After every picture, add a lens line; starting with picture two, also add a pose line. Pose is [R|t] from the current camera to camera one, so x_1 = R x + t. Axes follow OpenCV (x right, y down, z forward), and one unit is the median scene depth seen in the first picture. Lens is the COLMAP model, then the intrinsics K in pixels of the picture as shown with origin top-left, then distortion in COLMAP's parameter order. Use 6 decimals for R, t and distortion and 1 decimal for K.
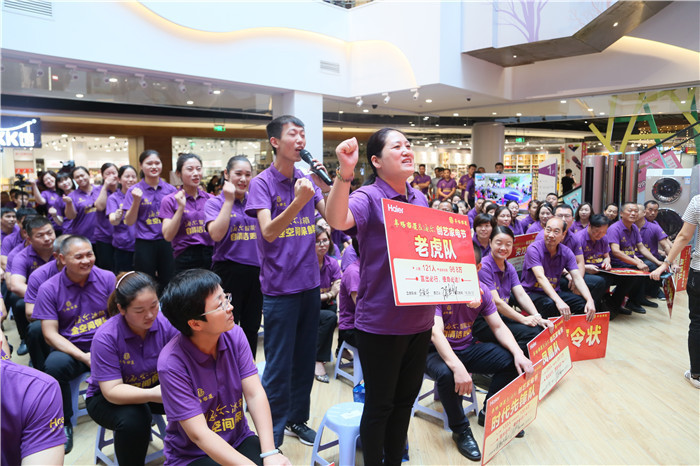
lens RADIAL K [[484.1, 0, 350.0], [0, 484.1, 233.0], [0, 0, 1]] dist [-0.051826, 0.005357]
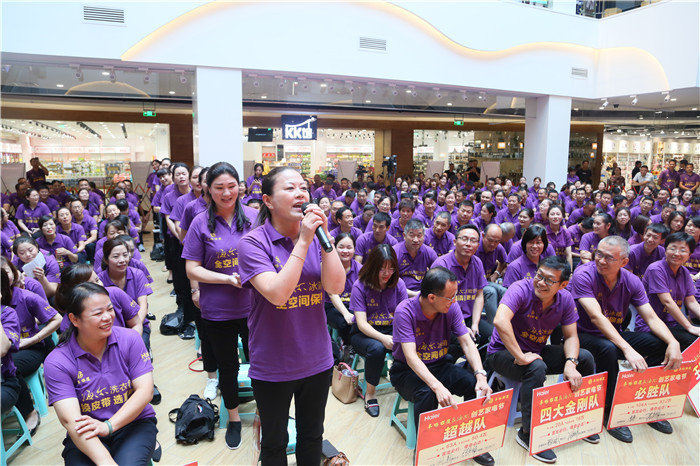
lens RADIAL K [[484.1, 0, 350.0], [0, 484.1, 233.0], [0, 0, 1]] dist [-0.051826, 0.005357]
pose [[0.945699, 0.058285, -0.319776, -0.166814], [-0.046461, 0.997929, 0.044487, 0.008081], [0.321707, -0.027214, 0.946448, -0.238539]]
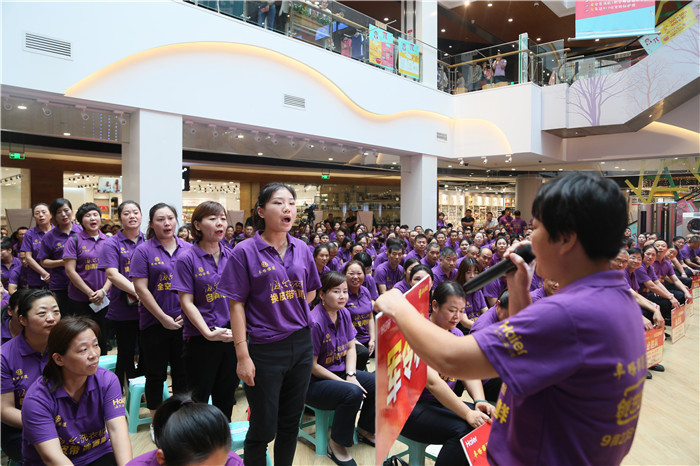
lens RADIAL K [[492.6, 0, 350.0], [0, 492.6, 233.0], [0, 0, 1]] dist [-0.061437, 0.053822]
pose [[0.997763, 0.002957, 0.066781, -0.380196], [0.002399, 0.996794, -0.079972, 0.037853], [-0.066804, 0.079953, 0.994558, -0.335973]]
